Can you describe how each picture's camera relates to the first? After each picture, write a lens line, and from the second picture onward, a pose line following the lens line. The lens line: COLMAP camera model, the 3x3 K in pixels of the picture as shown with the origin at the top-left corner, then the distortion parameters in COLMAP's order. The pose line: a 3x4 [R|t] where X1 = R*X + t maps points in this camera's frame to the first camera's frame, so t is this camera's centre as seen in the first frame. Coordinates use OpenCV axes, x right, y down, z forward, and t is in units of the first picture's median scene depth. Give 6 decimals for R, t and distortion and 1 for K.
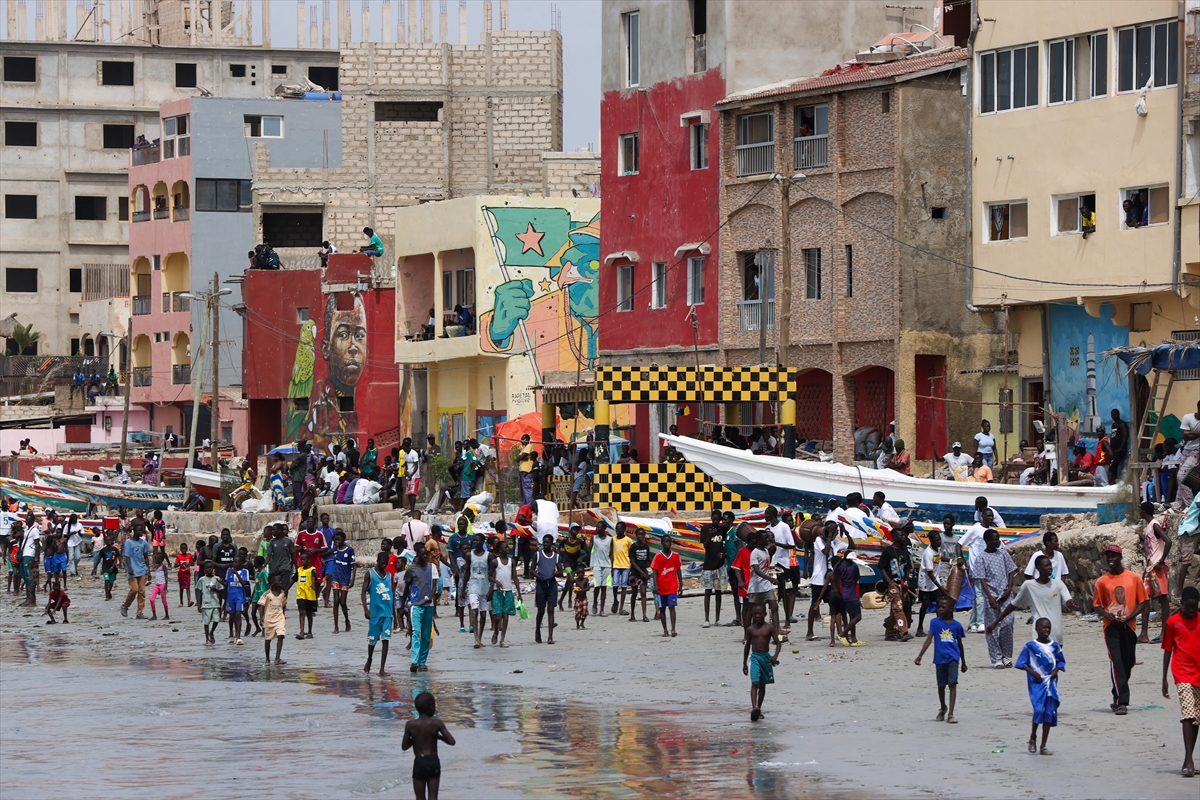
lens RADIAL K [[6586.6, 0, 600.0], [0, 6586.6, 400.0], [0, 0, 1]] dist [1.793889, -4.471261]
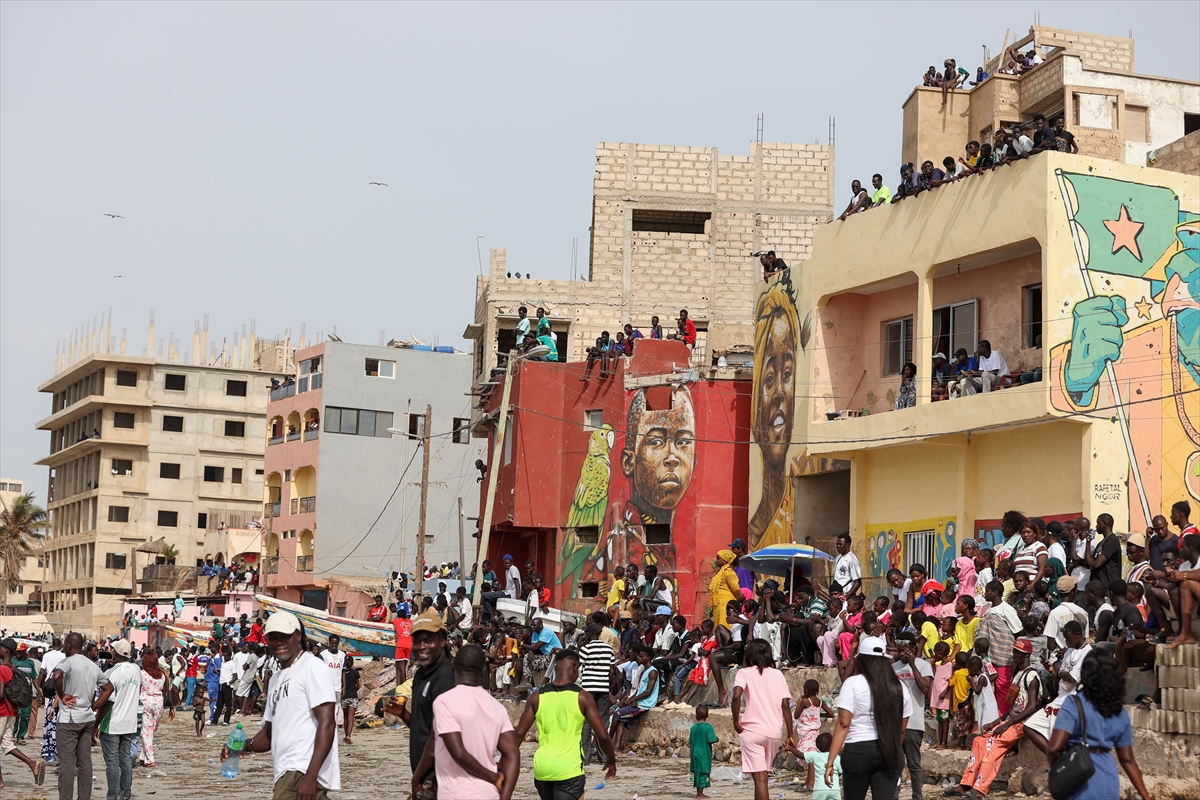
lens RADIAL K [[2540.9, 0, 600.0], [0, 2540.9, 400.0], [0, 0, 1]] dist [-0.302056, 0.161028]
pose [[0.994585, 0.049839, 0.091201, -0.067645], [-0.040667, 0.994176, -0.099797, 0.013670], [-0.095644, 0.095548, 0.990819, 0.671021]]
